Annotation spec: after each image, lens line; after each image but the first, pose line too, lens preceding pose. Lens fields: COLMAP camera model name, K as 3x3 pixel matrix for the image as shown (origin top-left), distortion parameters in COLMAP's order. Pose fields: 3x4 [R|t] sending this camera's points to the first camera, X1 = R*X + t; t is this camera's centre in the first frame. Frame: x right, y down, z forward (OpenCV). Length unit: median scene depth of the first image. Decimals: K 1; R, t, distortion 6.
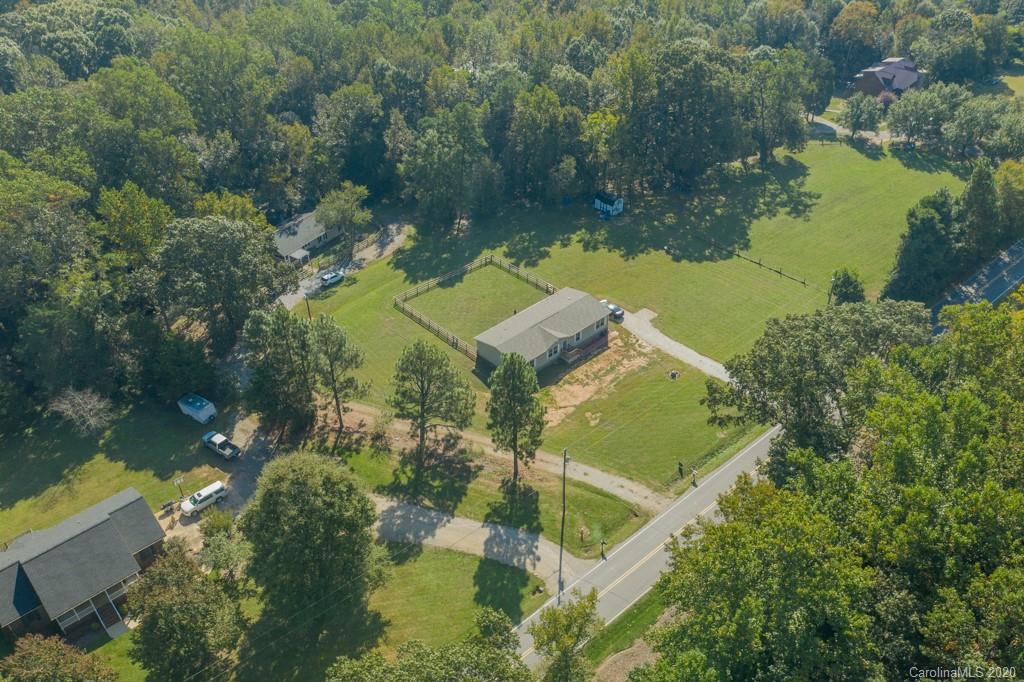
lens RADIAL K [[810.9, 0, 512.0], [0, 810.9, 341.0], [0, 0, 1]] dist [-0.016386, 0.002959]
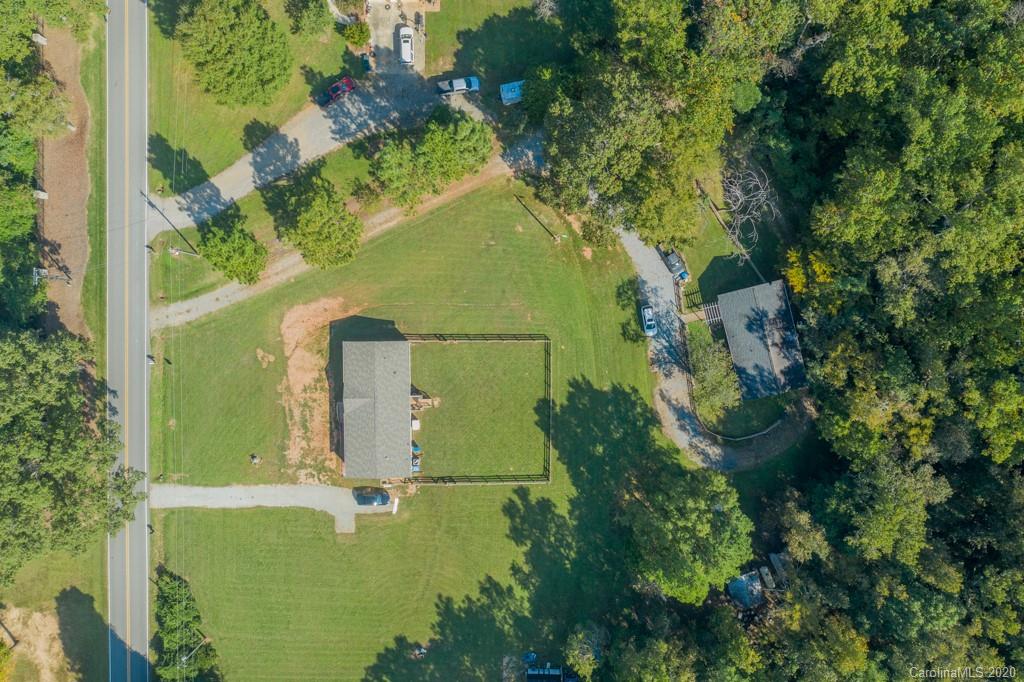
lens RADIAL K [[810.9, 0, 512.0], [0, 810.9, 341.0], [0, 0, 1]] dist [-0.016386, 0.002959]
pose [[-0.670288, 0.741469, 0.030634, -0.133759], [-0.430315, -0.421973, 0.797977, -0.701133], [0.604602, 0.521692, 0.601909, 0.406672]]
